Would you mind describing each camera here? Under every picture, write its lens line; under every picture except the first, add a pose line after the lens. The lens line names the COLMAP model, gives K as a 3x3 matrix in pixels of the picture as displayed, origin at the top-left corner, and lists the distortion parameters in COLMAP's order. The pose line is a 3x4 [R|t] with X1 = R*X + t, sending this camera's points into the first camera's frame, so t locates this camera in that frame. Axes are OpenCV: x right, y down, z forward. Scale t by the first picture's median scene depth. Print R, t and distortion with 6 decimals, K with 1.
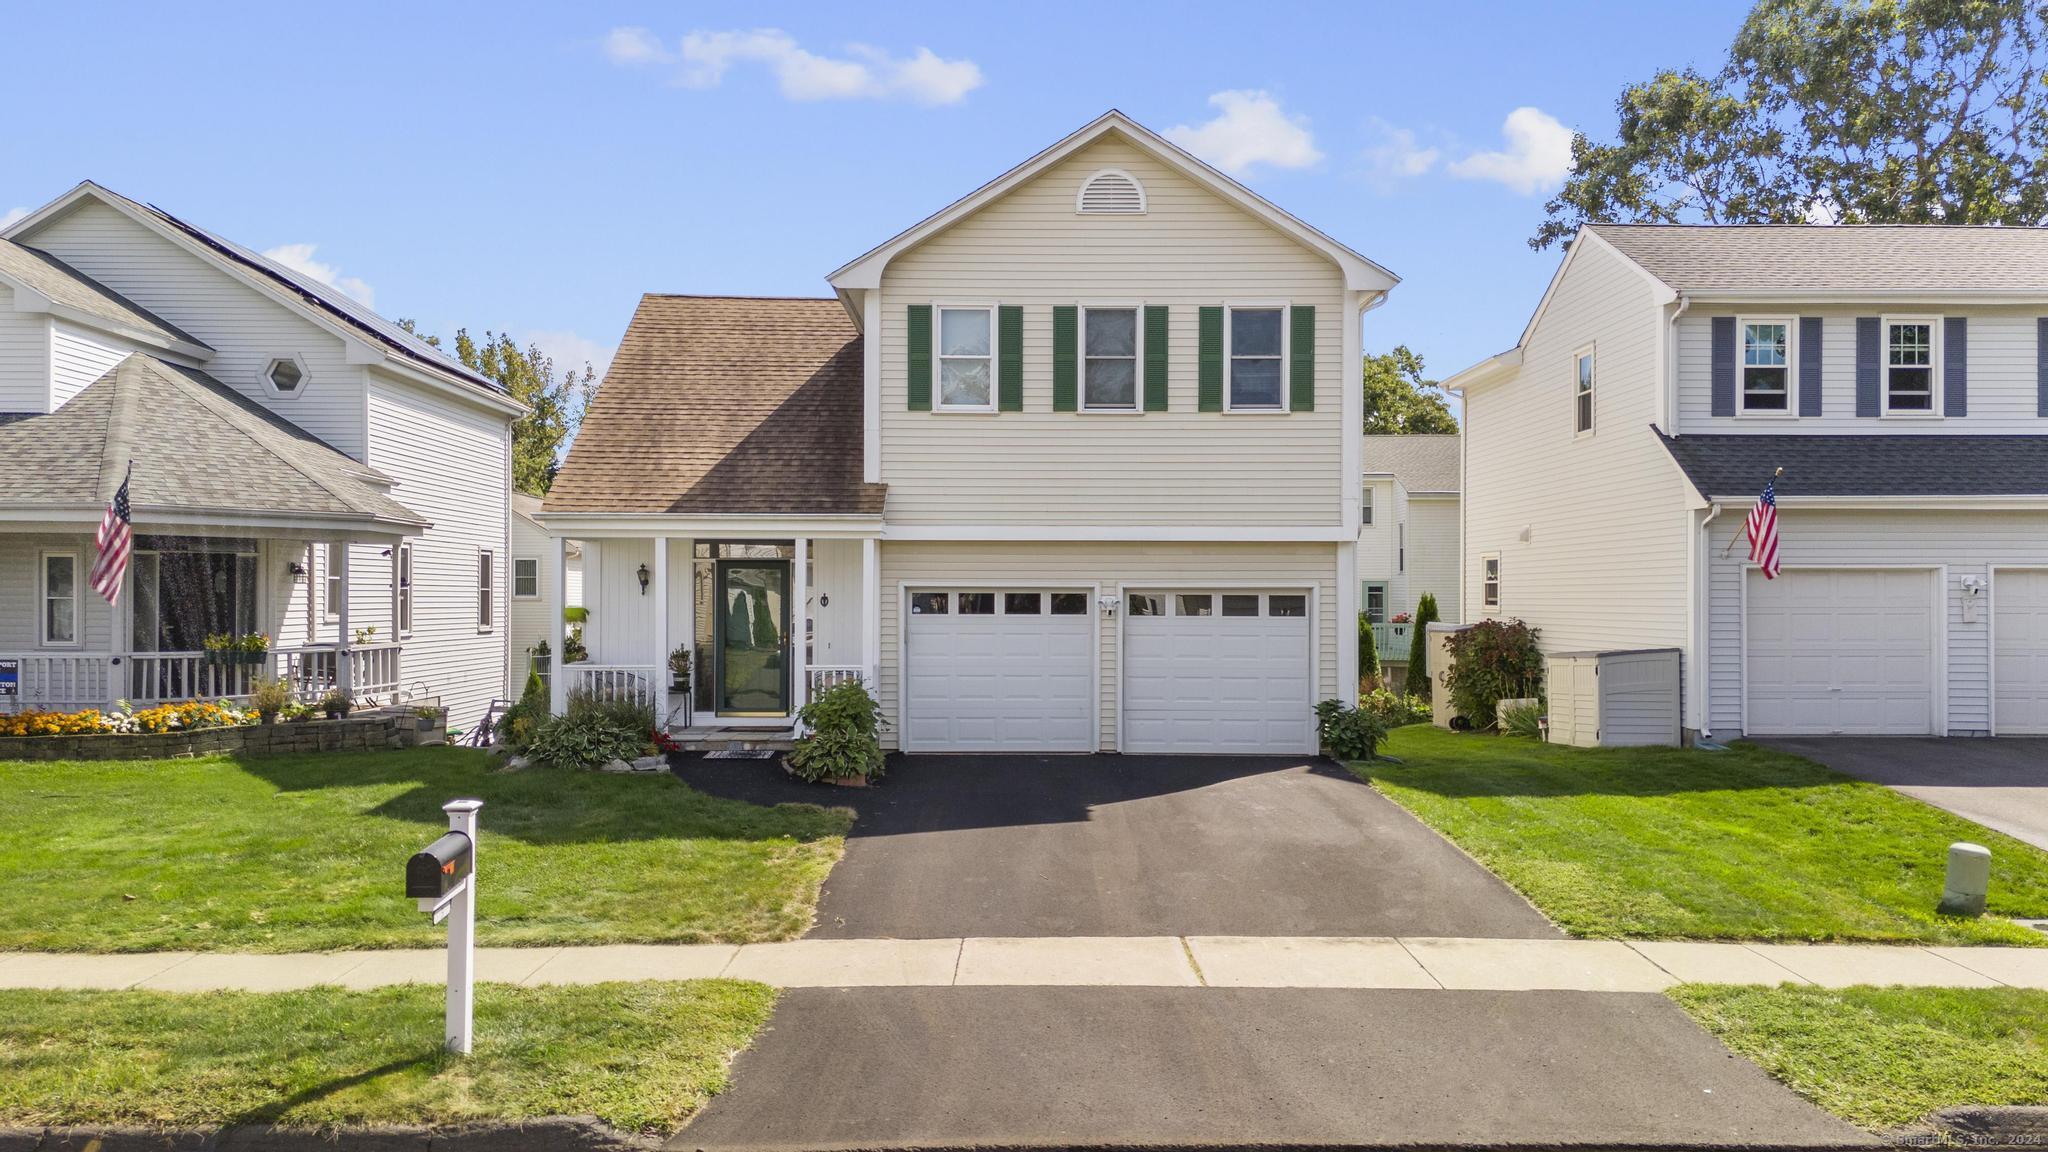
lens RADIAL K [[1508.8, 0, 1027.1], [0, 1508.8, 575.0], [0, 0, 1]] dist [0.043936, -0.025763]
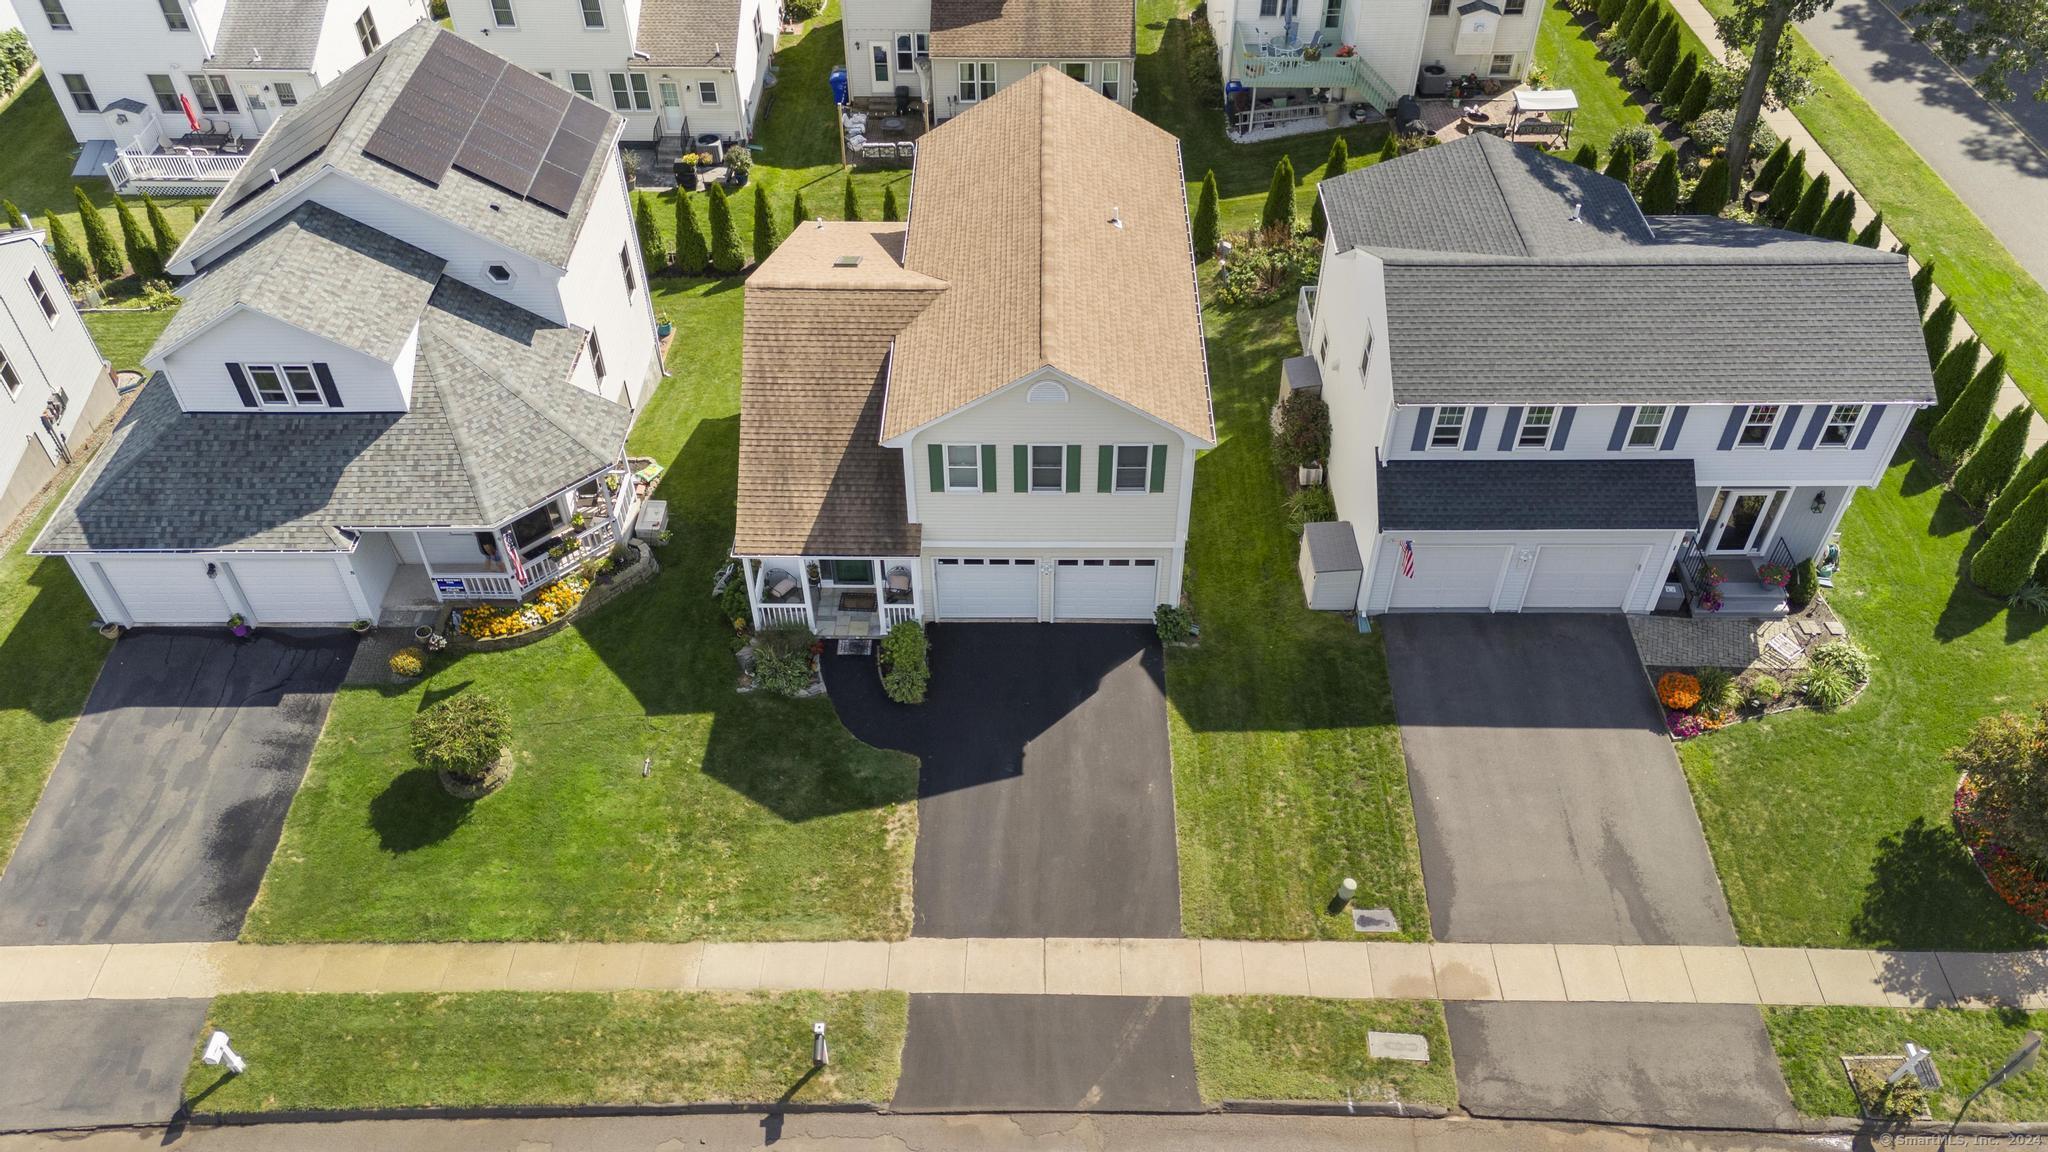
lens RADIAL K [[1508.8, 0, 1026.3], [0, 1508.8, 563.1], [0, 0, 1]] dist [0.043936, -0.025763]
pose [[0.999802, 0.009812, -0.017310, 0.062327], [0.004993, 0.718395, 0.695618, -1.258166], [0.019261, -0.695567, 0.718203, -0.308022]]
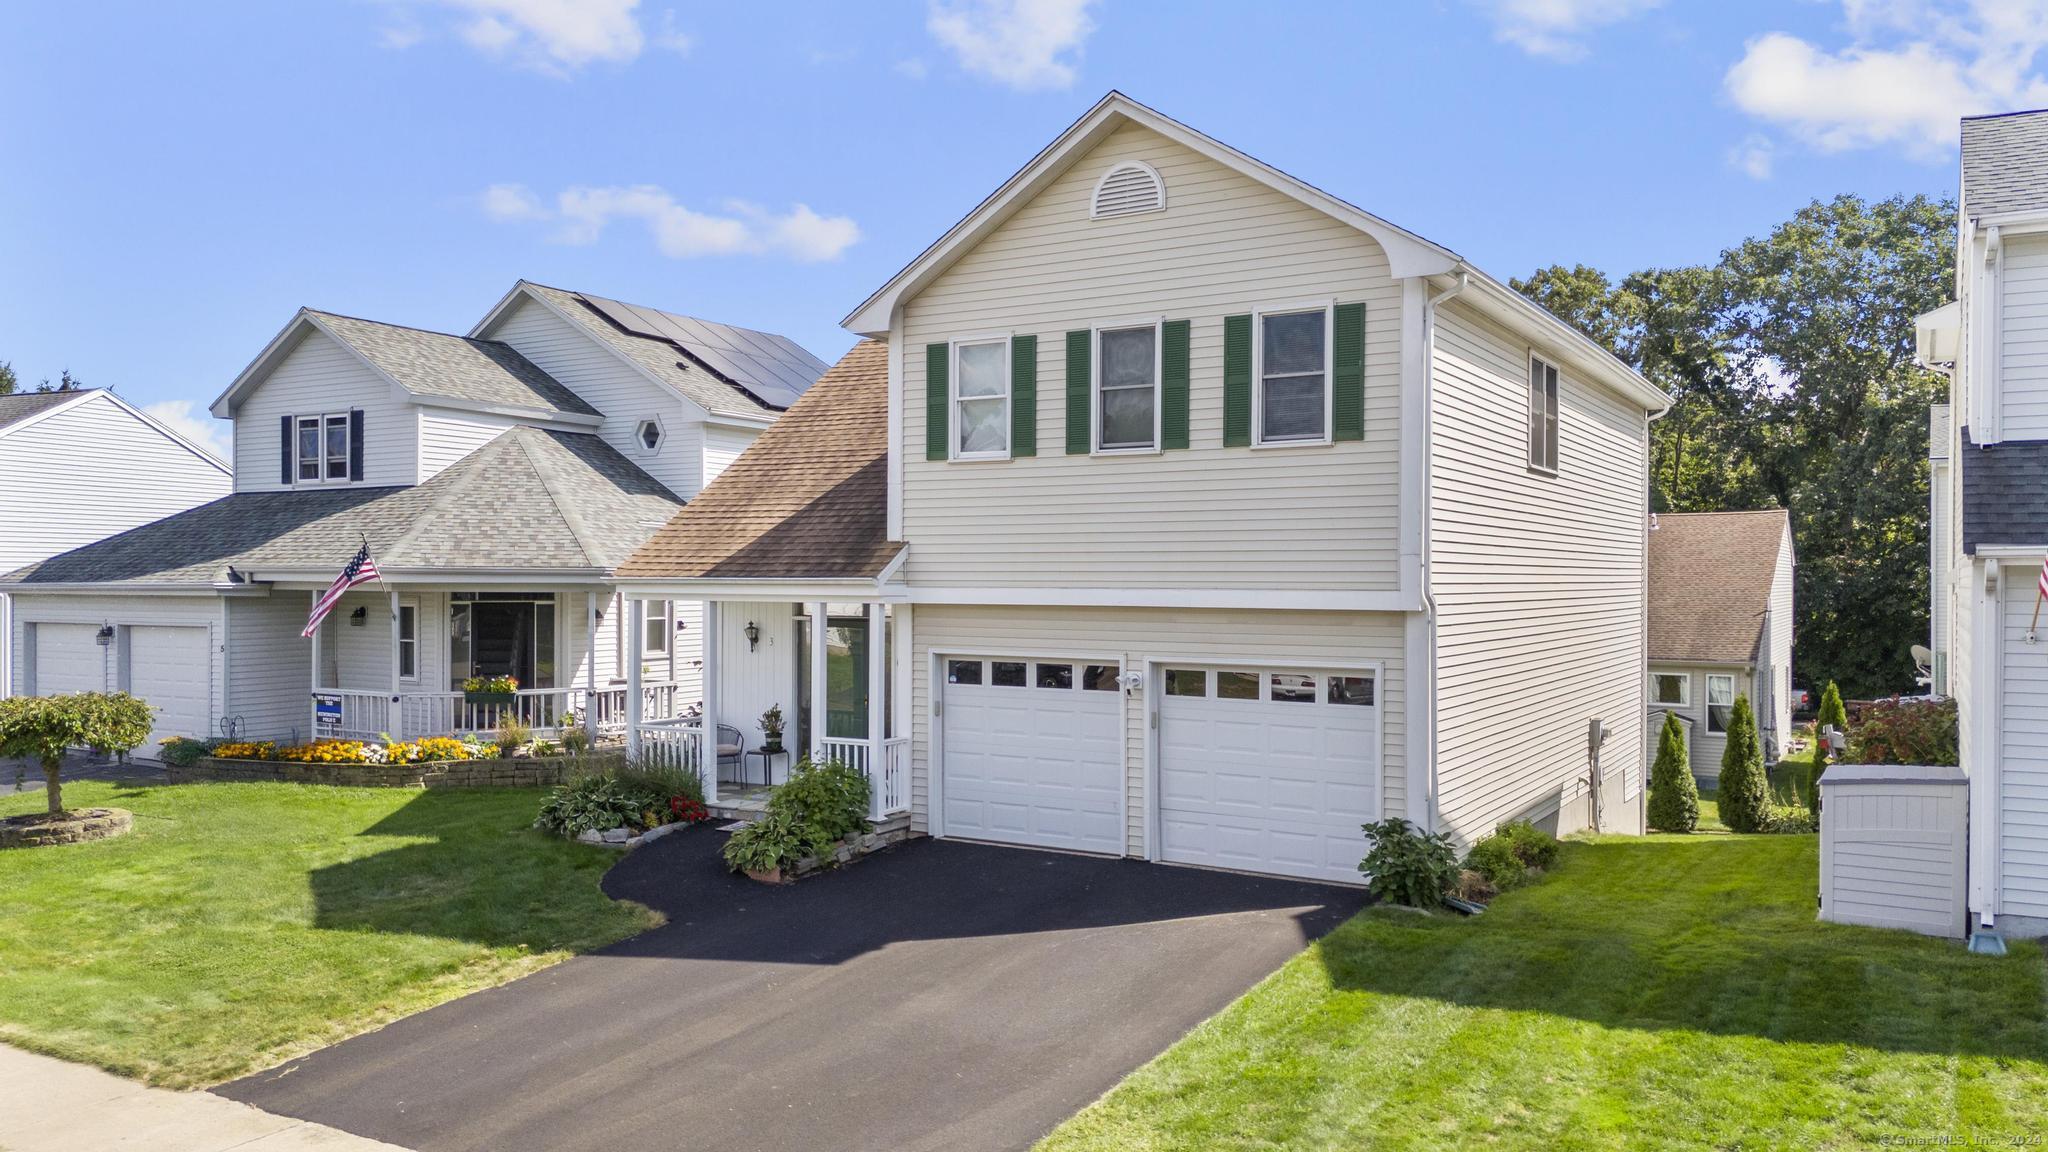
lens RADIAL K [[1508.8, 0, 1029.1], [0, 1508.8, 573.0], [0, 0, 1]] dist [0.043936, -0.025763]
pose [[0.853494, -0.001632, -0.521099, 0.442977], [0.006901, 0.999943, 0.008171, -0.048455], [0.521056, -0.010570, 0.853457, 0.256984]]
